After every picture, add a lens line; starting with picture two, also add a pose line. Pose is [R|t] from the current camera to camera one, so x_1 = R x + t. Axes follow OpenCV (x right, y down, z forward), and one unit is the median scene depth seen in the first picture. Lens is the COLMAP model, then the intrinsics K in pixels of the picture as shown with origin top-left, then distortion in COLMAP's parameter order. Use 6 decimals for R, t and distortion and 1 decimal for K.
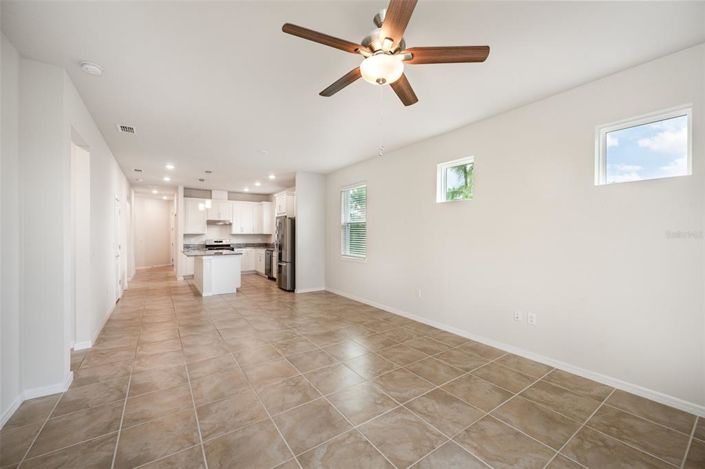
lens RADIAL K [[278.8, 0, 352.5], [0, 278.8, 234.5], [0, 0, 1]] dist [0.000749, -0.000094]
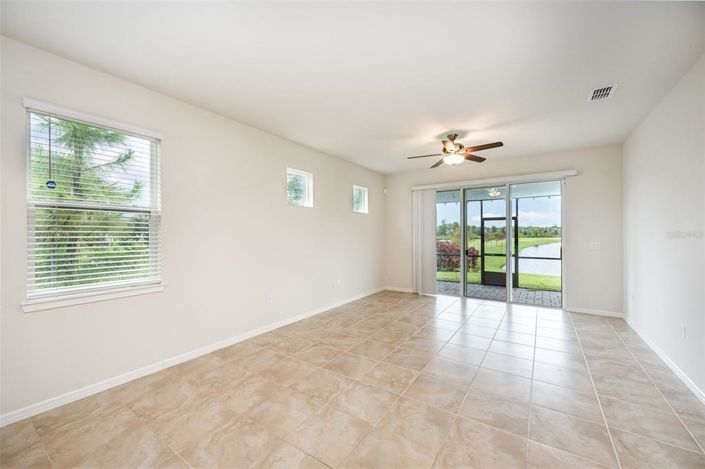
lens RADIAL K [[278.6, 0, 352.5], [0, 278.6, 234.5], [0, 0, 1]] dist [0.001079, 0.000215]
pose [[-0.351665, -0.003677, 0.936119, -0.658101], [0.006020, 0.999963, 0.006189, -0.003382], [-0.936107, 0.007811, -0.351629, 0.998150]]
